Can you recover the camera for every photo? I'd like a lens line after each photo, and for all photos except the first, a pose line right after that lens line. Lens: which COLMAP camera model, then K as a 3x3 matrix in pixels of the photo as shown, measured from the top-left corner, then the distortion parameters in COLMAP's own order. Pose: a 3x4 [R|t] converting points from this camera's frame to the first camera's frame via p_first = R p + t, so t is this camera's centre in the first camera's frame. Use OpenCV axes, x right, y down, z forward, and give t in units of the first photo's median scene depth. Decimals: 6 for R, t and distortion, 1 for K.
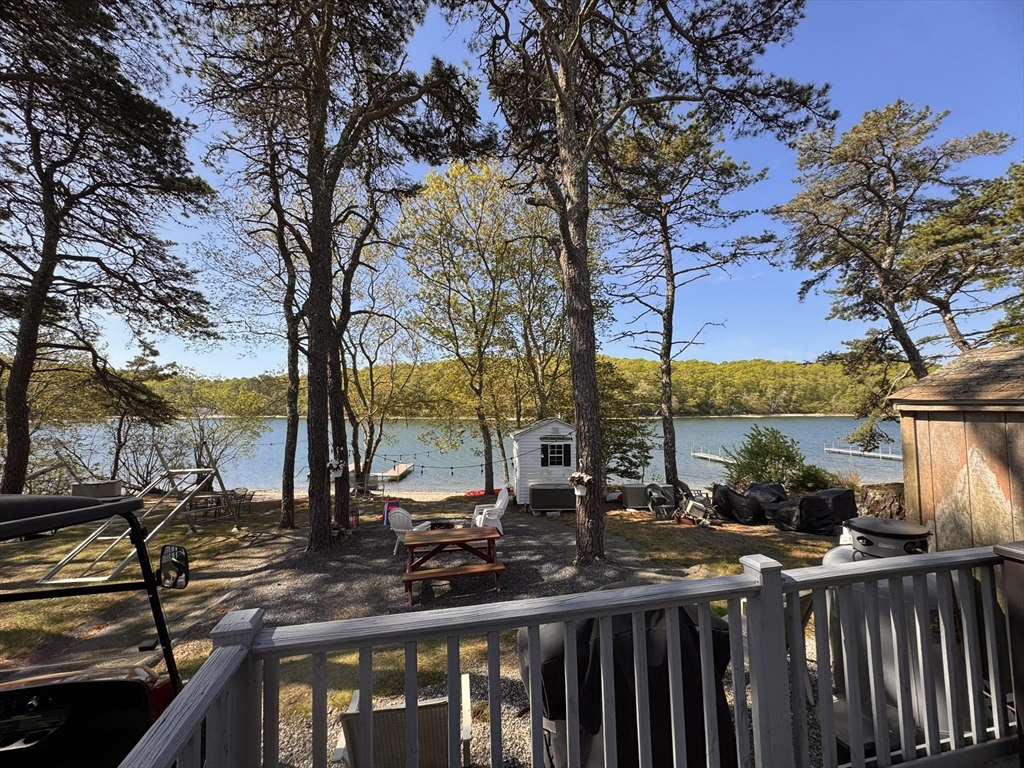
lens RADIAL K [[407.5, 0, 512.0], [0, 407.5, 384.0], [0, 0, 1]] dist [-0.000466, -0.000021]
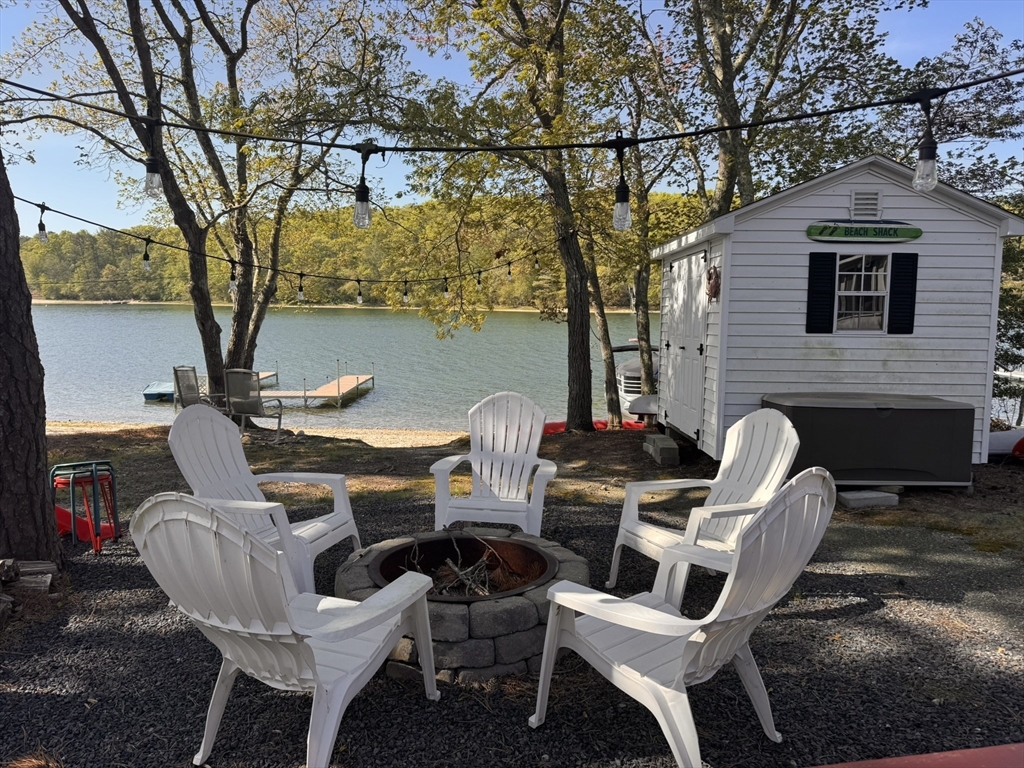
lens RADIAL K [[724.0, 0, 512.0], [0, 724.0, 384.0], [0, 0, 1]] dist [0.006381, 0.002013]
pose [[0.998739, 0.014117, -0.048184, -0.074791], [-0.005152, 0.983408, 0.181337, 0.106274], [0.049945, -0.180860, 0.982240, 0.355976]]
